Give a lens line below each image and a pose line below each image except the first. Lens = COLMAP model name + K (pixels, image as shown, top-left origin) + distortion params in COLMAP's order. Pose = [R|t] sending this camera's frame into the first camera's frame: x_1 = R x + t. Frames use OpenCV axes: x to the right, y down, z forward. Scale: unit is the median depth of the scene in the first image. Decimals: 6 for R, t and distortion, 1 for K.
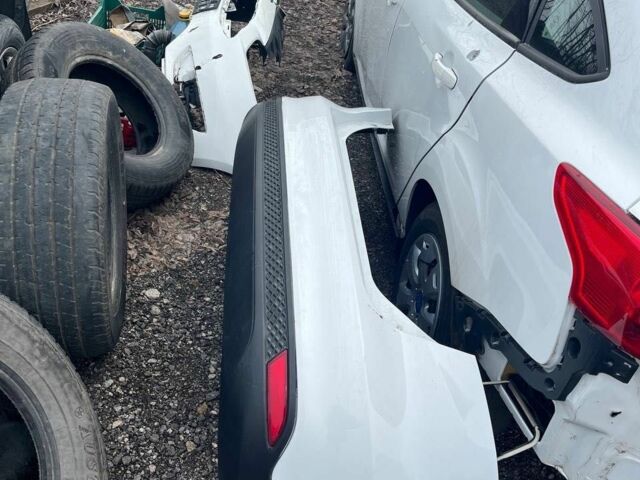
lens RADIAL K [[637.1, 0, 320.0], [0, 637.1, 240.0], [0, 0, 1]] dist [0.013353, 0.011060]
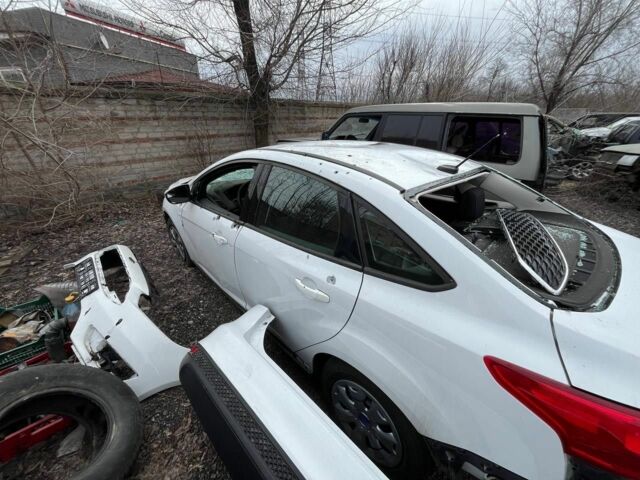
lens RADIAL K [[257.2, 0, 316.3], [0, 257.2, 241.3], [0, 0, 1]] dist [-0.003650, -0.000093]
pose [[0.745165, -0.420188, 0.517852, -0.059430], [0.478272, 0.877881, 0.024106, -0.278171], [-0.464742, 0.229712, 0.855130, 0.294034]]
